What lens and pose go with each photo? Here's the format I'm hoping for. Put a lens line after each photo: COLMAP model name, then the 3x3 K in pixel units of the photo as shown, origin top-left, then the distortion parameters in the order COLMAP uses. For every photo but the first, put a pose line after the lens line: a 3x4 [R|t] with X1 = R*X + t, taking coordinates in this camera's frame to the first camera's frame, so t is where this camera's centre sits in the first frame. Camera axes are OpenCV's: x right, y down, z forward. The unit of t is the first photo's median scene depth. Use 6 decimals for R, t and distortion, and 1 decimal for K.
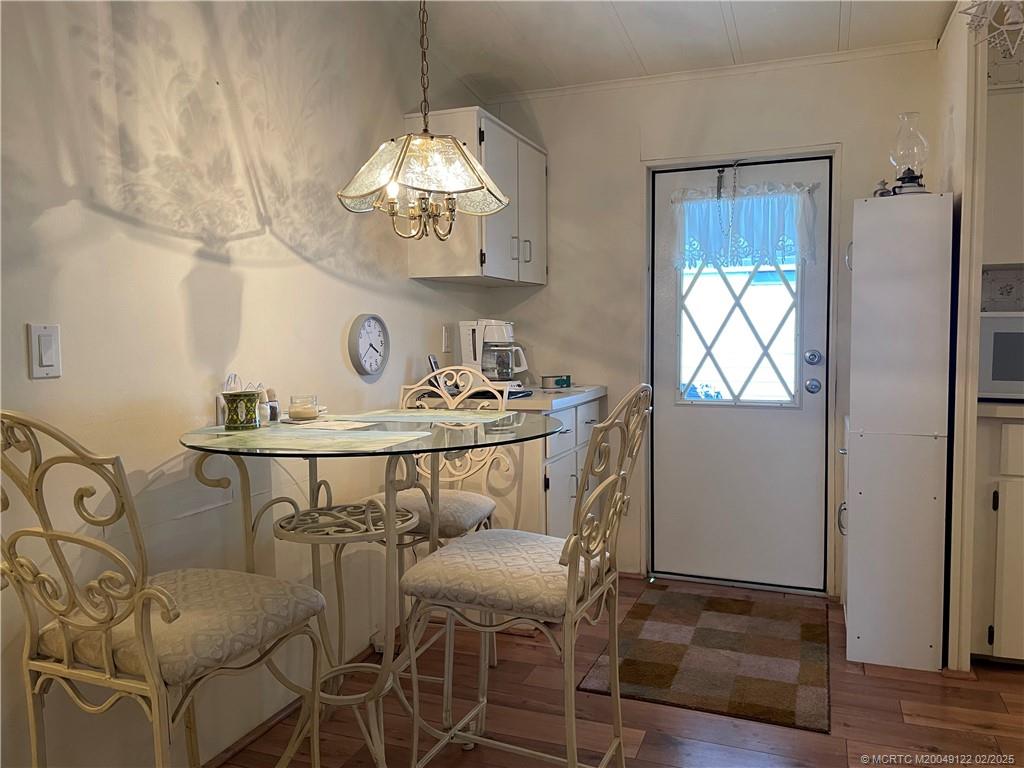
lens RADIAL K [[770.0, 0, 512.8], [0, 770.0, 390.3], [0, 0, 1]] dist [0.012085, -0.013579]
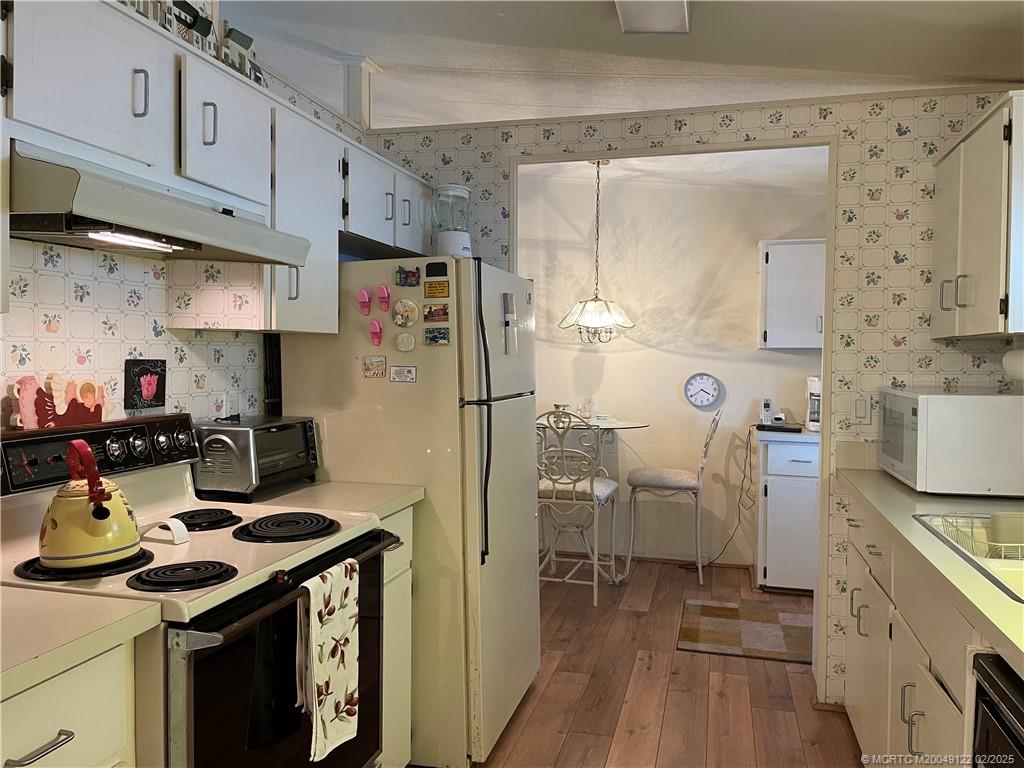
lens RADIAL K [[770.0, 0, 513.2], [0, 770.0, 383.6], [0, 0, 1]] dist [0.012085, -0.013579]
pose [[0.114016, 0.038712, -0.992724, 1.770609], [-0.080520, 0.996313, 0.029604, -0.105503], [0.990211, 0.076559, 0.116712, 0.418636]]
